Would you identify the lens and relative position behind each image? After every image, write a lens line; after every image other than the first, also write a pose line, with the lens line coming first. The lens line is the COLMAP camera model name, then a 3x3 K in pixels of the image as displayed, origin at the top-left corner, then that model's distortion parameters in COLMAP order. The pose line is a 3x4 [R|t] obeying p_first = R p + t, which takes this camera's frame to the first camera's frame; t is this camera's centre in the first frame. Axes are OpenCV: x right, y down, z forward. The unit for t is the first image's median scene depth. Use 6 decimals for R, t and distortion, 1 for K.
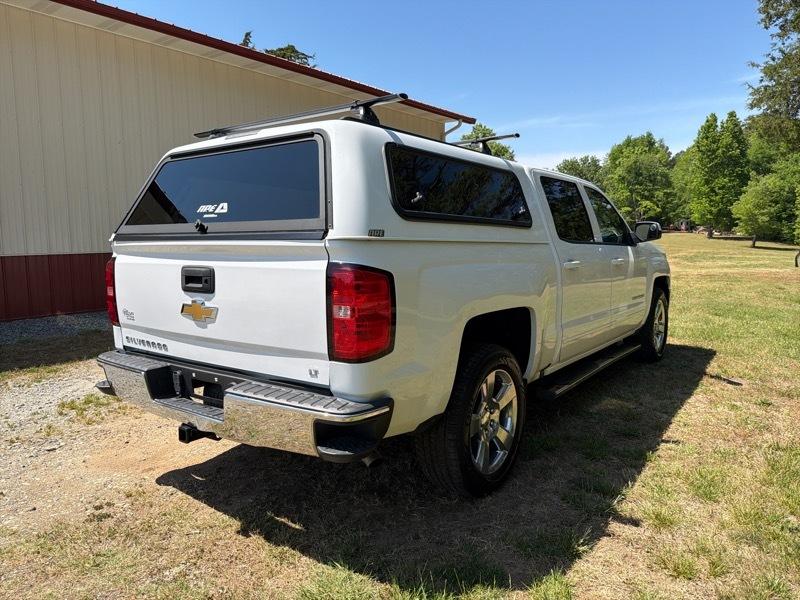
lens RADIAL K [[566.8, 0, 396.2], [0, 566.8, 303.4], [0, 0, 1]] dist [0.033821, -0.043572]
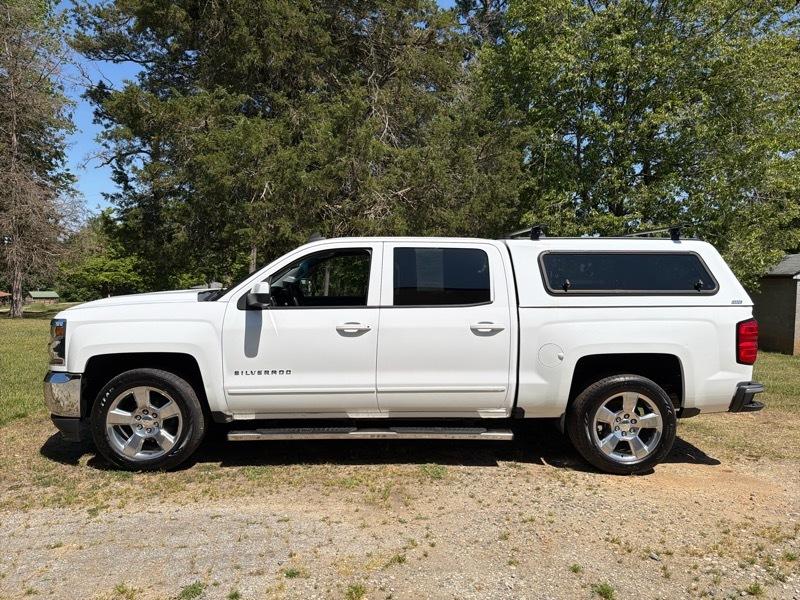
lens RADIAL K [[566.8, 0, 402.7], [0, 566.8, 300.2], [0, 0, 1]] dist [0.033821, -0.043572]
pose [[-0.639884, -0.040553, 0.767401, -1.070701], [0.075080, 0.990530, 0.114948, -0.363412], [-0.764795, 0.131170, -0.630780, 2.661051]]
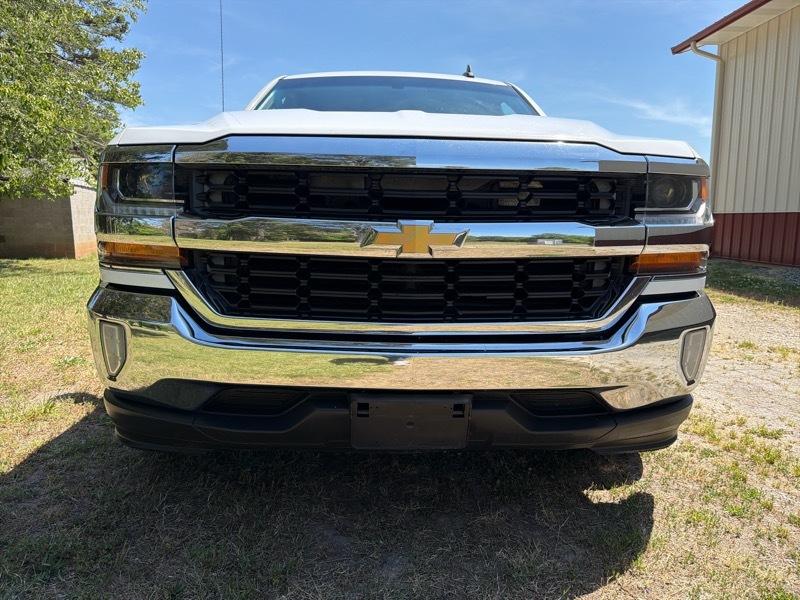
lens RADIAL K [[566.8, 0, 404.0], [0, 566.8, 302.3], [0, 0, 1]] dist [0.033821, -0.043572]
pose [[-0.772858, 0.098335, -0.626914, 1.122596], [-0.076924, 0.966118, 0.246372, -0.200841], [0.629900, 0.238635, -0.739107, 2.695425]]
